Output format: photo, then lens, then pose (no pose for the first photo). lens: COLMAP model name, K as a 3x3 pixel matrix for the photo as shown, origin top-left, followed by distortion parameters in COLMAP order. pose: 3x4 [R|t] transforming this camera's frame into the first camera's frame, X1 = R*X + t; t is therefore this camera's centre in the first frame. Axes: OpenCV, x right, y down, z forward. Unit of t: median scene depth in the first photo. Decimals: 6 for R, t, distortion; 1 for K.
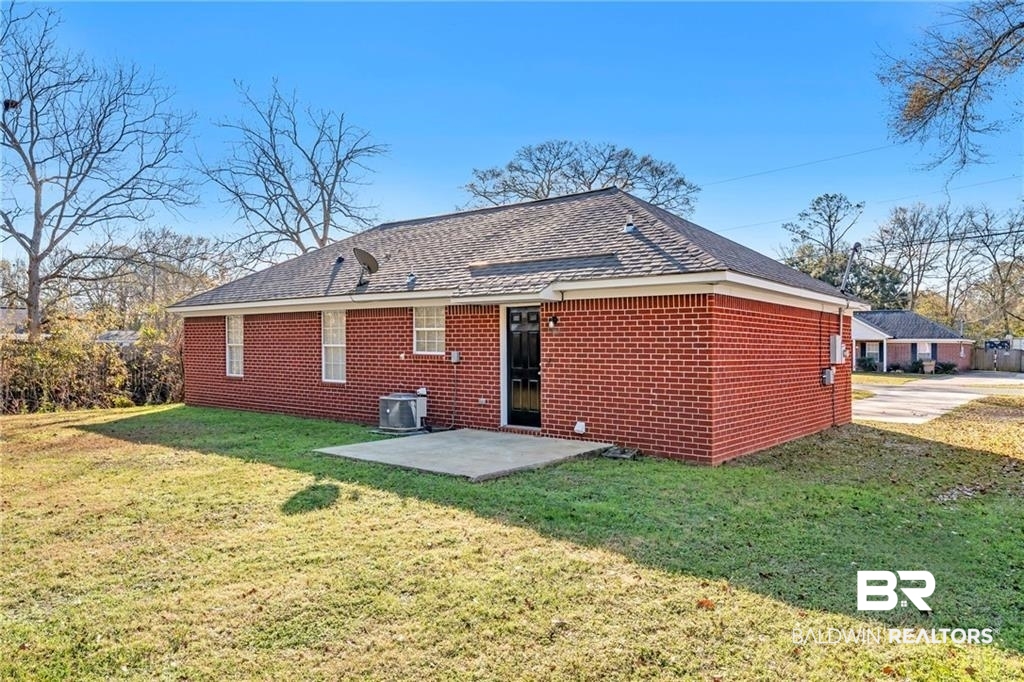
lens RADIAL K [[671.9, 0, 512.0], [0, 671.9, 341.0], [0, 0, 1]] dist [0.084797, 0.000866]
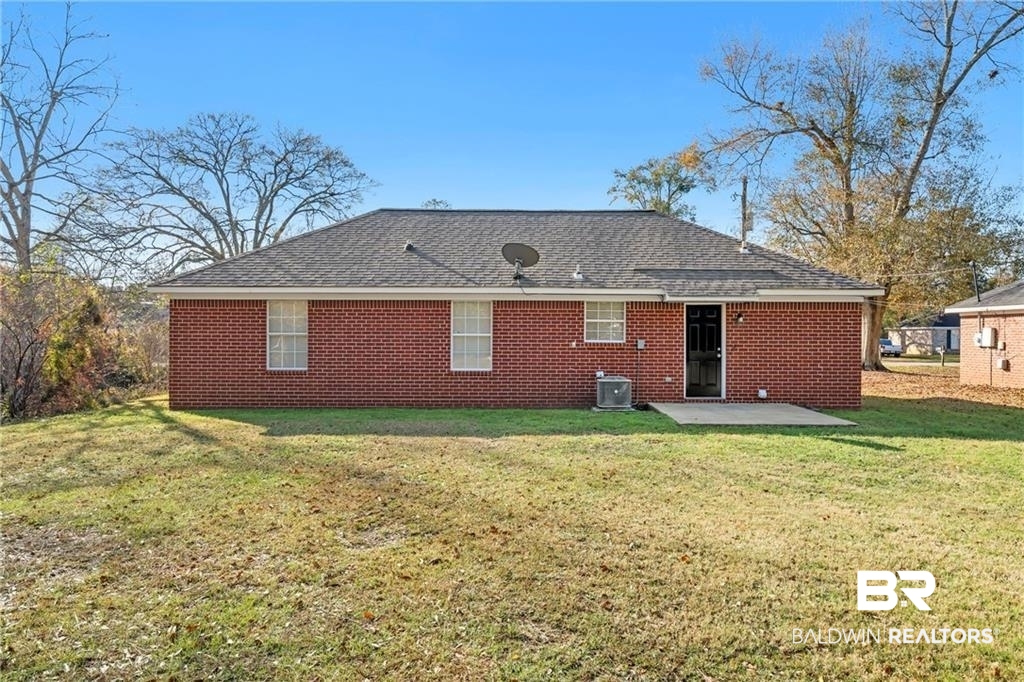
lens RADIAL K [[405.0, 0, 515.2], [0, 405.0, 331.3], [0, 0, 1]] dist [-0.003585, -0.000547]
pose [[0.782869, 0.002852, 0.622179, -0.669151], [-0.004529, 0.999989, 0.001115, 0.000220], [-0.622170, -0.003691, 0.782874, 0.538626]]
